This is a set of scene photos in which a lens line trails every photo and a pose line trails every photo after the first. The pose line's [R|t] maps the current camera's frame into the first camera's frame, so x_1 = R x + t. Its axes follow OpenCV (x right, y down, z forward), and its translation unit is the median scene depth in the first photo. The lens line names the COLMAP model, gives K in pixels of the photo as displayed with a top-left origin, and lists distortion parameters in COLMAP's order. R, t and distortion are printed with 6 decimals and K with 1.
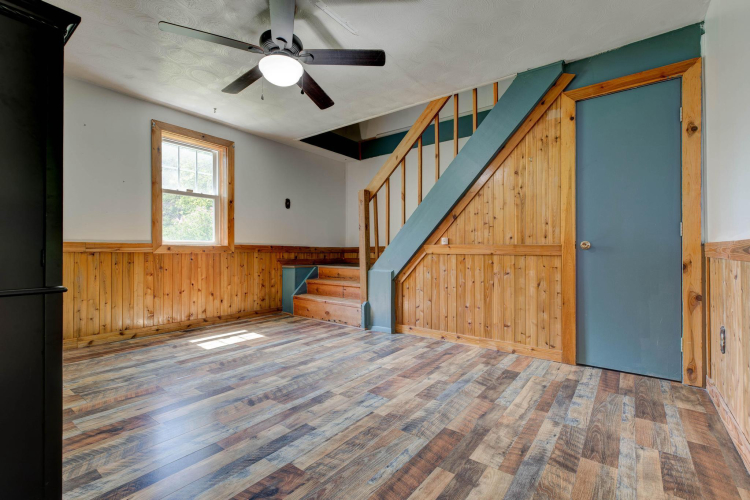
lens RADIAL K [[344.5, 0, 369.0], [0, 344.5, 250.5], [0, 0, 1]] dist [0.004312, 0.000126]
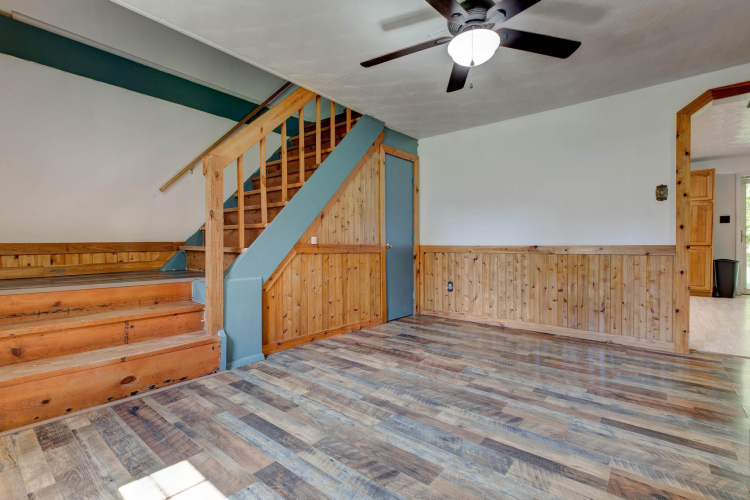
lens RADIAL K [[344.5, 0, 369.0], [0, 344.5, 250.5], [0, 0, 1]] dist [0.004312, 0.000126]
pose [[0.032637, -0.011125, 0.999405, -0.982595], [-0.000594, 0.999938, 0.011150, -0.012572], [-0.999467, -0.000957, 0.032628, 1.059268]]
